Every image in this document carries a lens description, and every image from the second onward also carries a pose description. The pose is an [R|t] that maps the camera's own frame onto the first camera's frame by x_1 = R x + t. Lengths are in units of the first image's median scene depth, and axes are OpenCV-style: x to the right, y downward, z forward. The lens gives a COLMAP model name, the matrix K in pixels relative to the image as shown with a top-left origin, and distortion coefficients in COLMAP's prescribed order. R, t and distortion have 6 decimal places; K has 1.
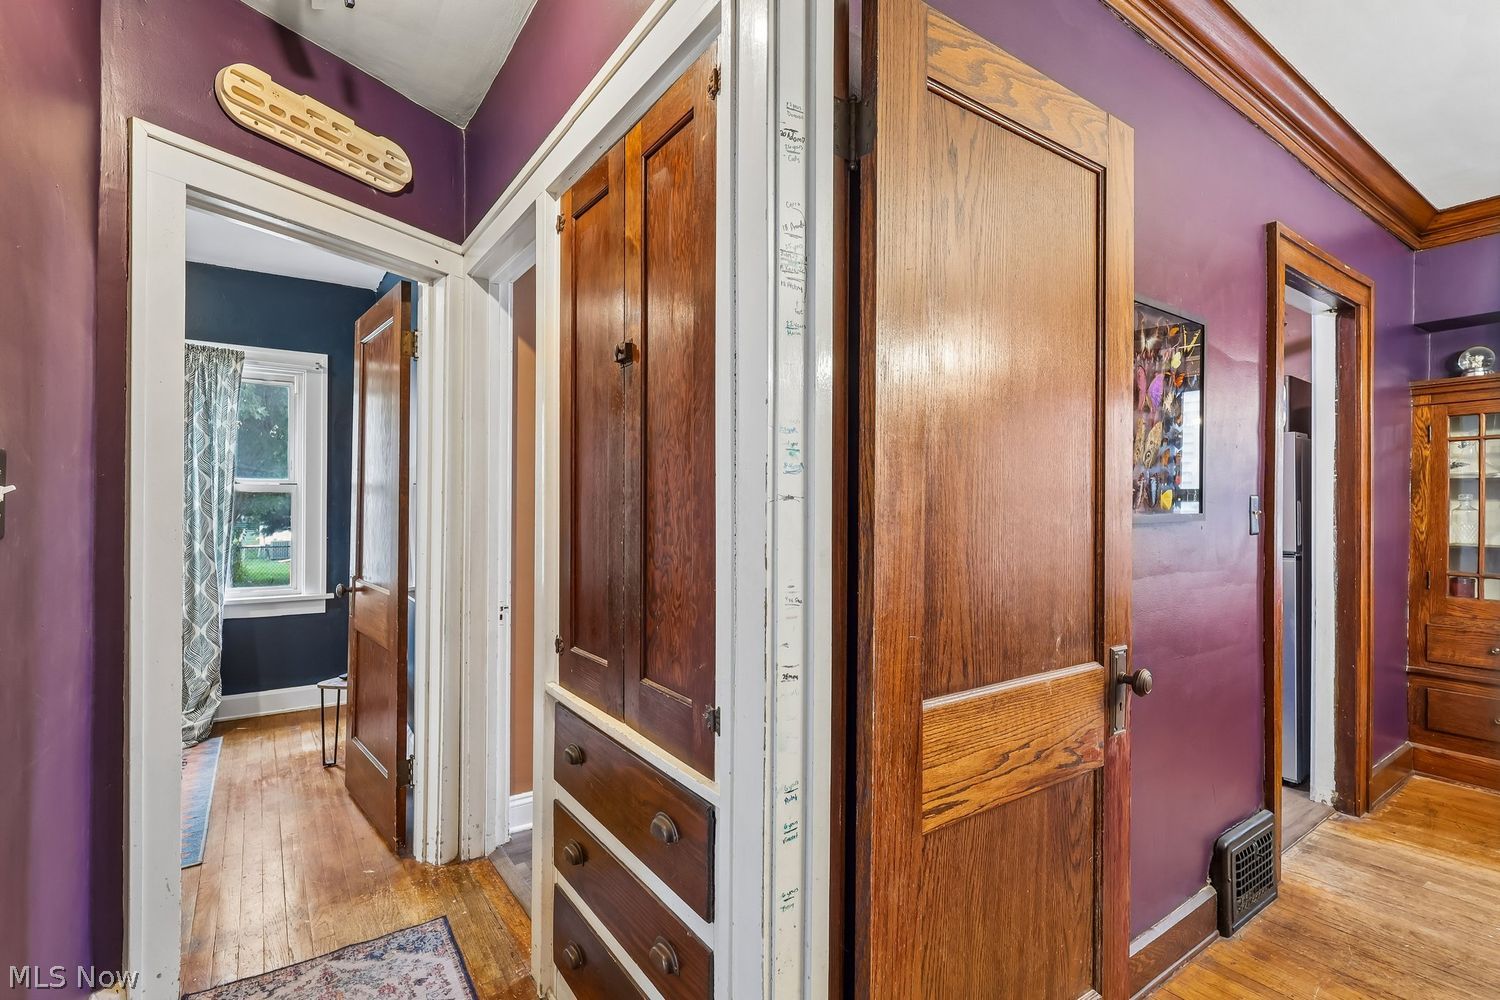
lens RADIAL K [[694.2, 0, 741.1], [0, 694.2, 499.2], [0, 0, 1]] dist [-0.005599, 0.002844]
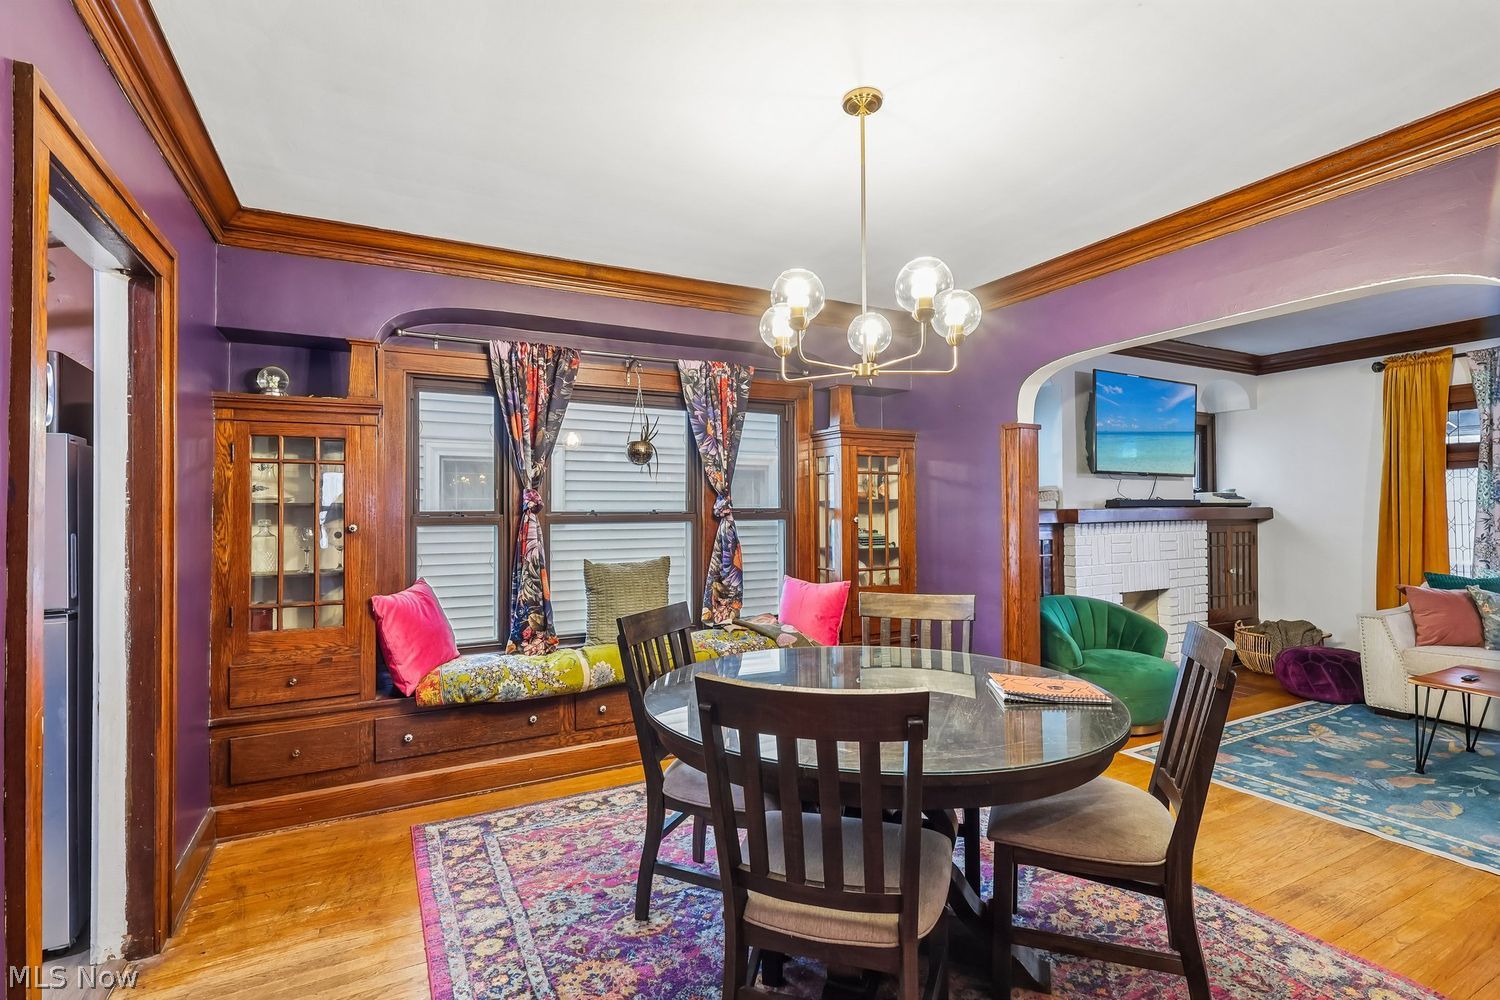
lens RADIAL K [[694.2, 0, 747.5], [0, 694.2, 501.9], [0, 0, 1]] dist [-0.005599, 0.002844]
pose [[0.119925, 0.009632, 0.992736, 0.193372], [0.007997, 0.999911, -0.010668, -0.016609], [-0.992751, 0.009218, 0.119838, 0.240362]]
